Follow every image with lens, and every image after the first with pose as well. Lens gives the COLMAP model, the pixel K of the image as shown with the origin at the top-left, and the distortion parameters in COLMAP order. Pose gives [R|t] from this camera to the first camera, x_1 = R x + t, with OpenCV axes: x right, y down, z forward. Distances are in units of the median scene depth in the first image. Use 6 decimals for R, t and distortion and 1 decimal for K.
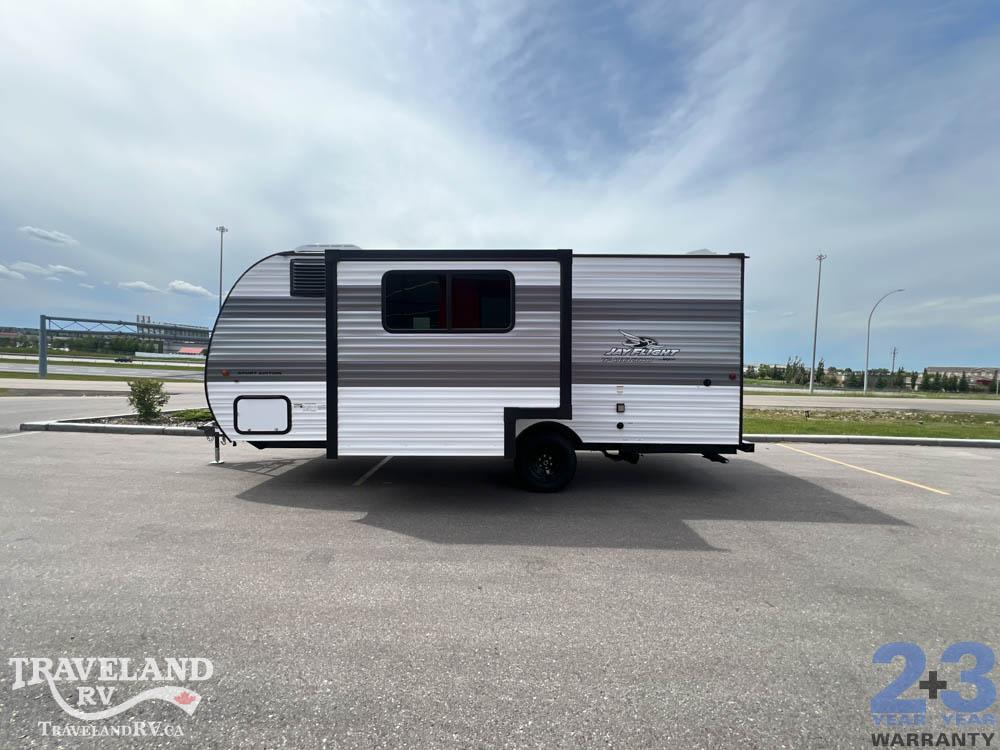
lens RADIAL K [[398.4, 0, 498.4], [0, 398.4, 374.0], [0, 0, 1]] dist [-0.000471, 0.000402]
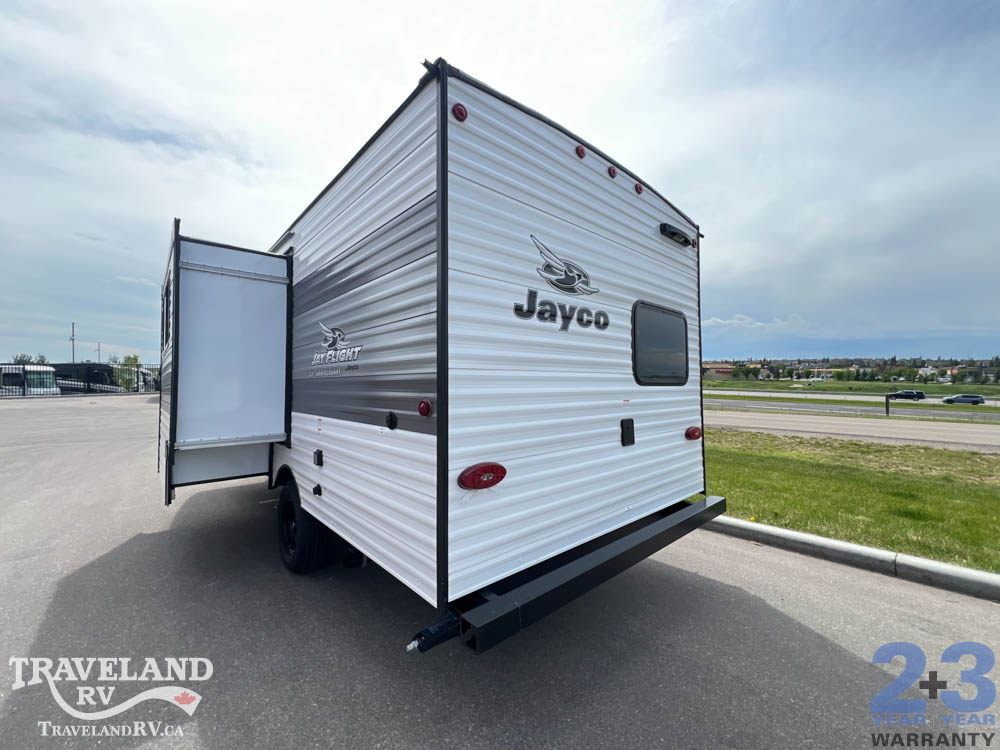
lens RADIAL K [[401.1, 0, 498.9], [0, 401.1, 373.6], [0, 0, 1]] dist [0.001072, 0.000203]
pose [[0.680704, -0.030005, -0.731944, 1.056528], [-0.003592, 0.999012, -0.044294, -0.010242], [0.732550, 0.032781, 0.679924, 0.936812]]
